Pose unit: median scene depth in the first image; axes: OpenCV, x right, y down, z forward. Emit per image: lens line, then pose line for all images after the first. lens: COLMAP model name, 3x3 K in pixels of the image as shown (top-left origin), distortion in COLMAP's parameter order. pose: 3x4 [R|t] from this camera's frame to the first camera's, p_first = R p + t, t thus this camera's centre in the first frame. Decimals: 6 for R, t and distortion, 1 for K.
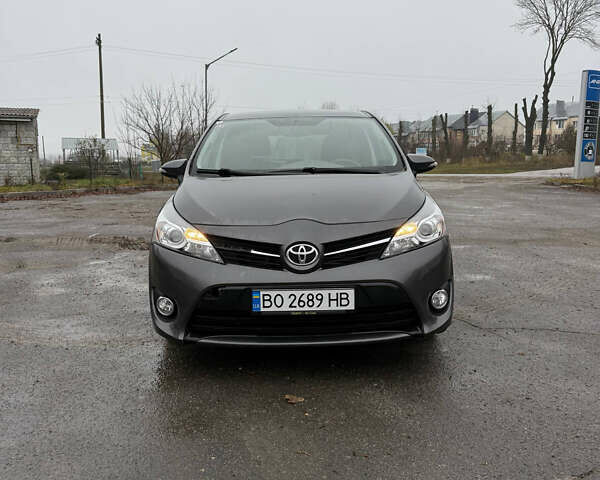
lens RADIAL K [[576.7, 0, 300.0], [0, 576.7, 240.0], [0, 0, 1]] dist [0.127873, -0.197621]
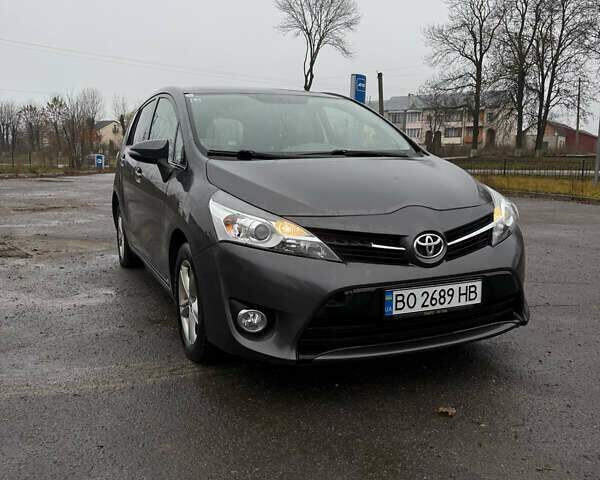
lens RADIAL K [[576.7, 0, 300.0], [0, 576.7, 240.0], [0, 0, 1]] dist [0.127873, -0.197621]
pose [[0.912021, -0.048960, 0.407211, -0.532518], [0.044941, 0.998801, 0.019436, -0.009209], [-0.407674, 0.000574, 0.913127, 0.276679]]
